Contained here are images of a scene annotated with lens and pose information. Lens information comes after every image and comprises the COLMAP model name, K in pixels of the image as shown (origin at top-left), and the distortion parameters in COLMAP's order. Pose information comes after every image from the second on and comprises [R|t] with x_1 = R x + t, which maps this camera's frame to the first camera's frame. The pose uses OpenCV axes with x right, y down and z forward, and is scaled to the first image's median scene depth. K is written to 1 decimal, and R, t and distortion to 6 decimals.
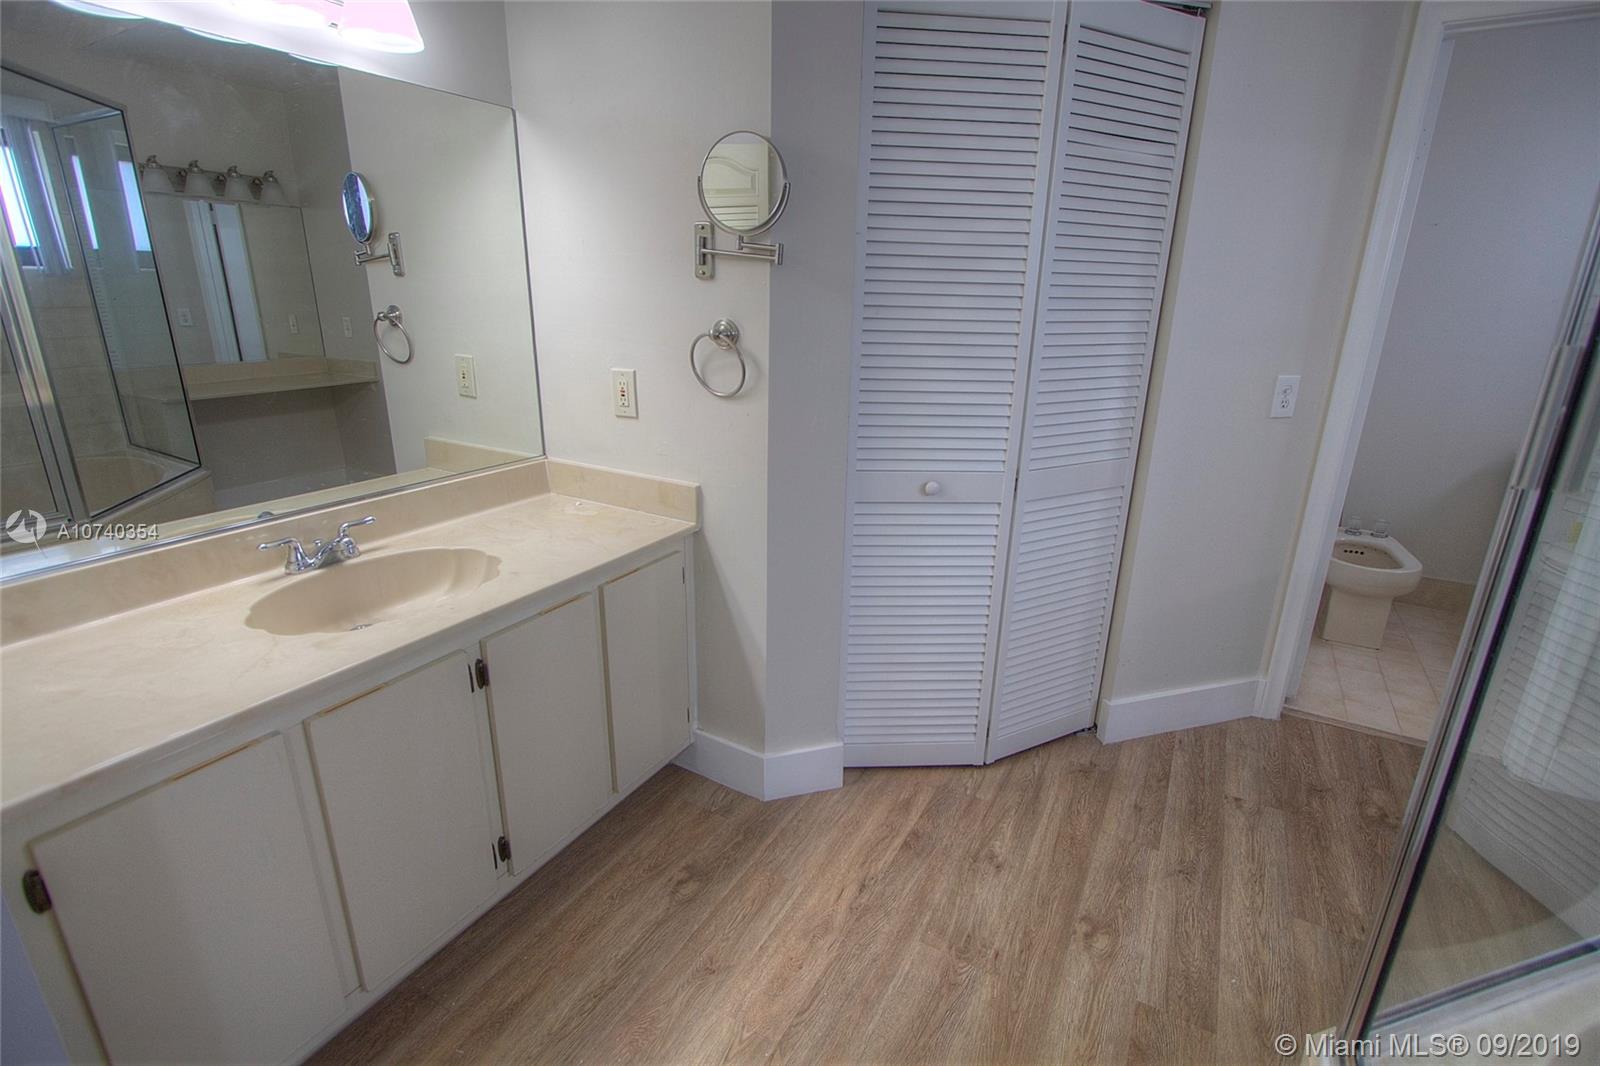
lens RADIAL K [[734.3, 0, 809.8], [0, 734.3, 519.4], [0, 0, 1]] dist [-0.013116, 0.000231]
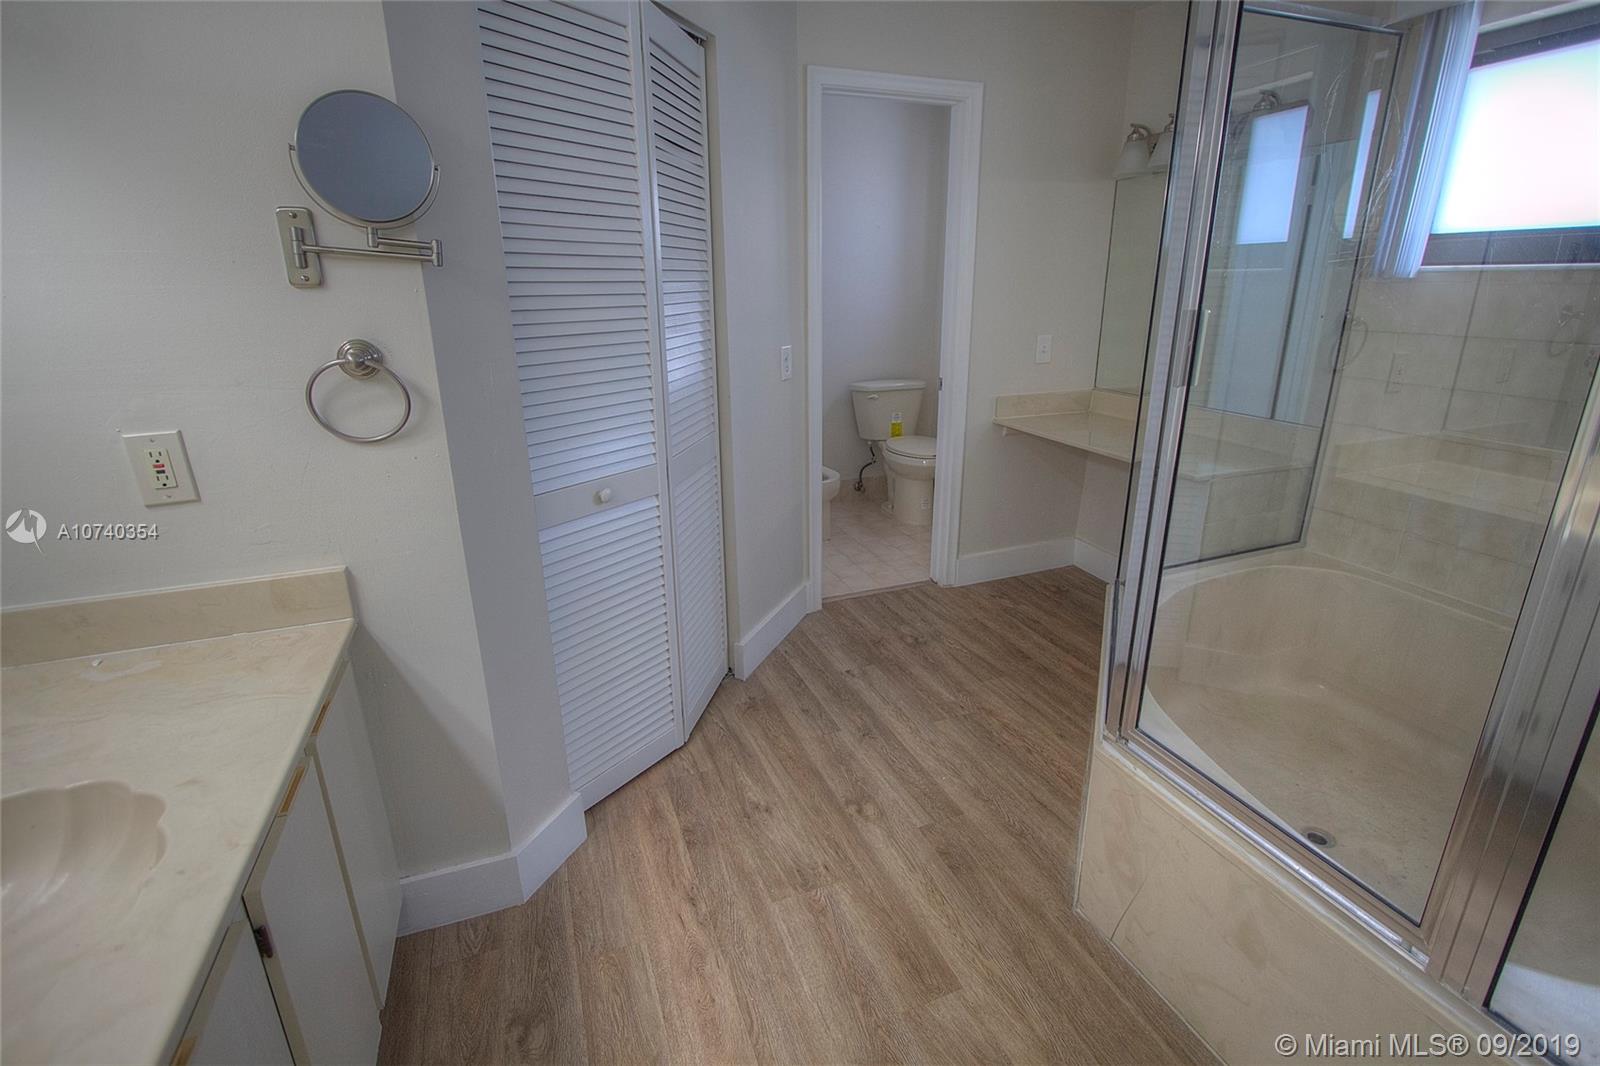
lens RADIAL K [[734.3, 0, 809.8], [0, 734.3, 519.4], [0, 0, 1]] dist [-0.013116, 0.000231]
pose [[0.625550, -0.262473, 0.734708, -0.396953], [0.252829, 0.959091, 0.127368, -0.069456], [-0.738082, 0.106080, 0.666319, 0.168673]]
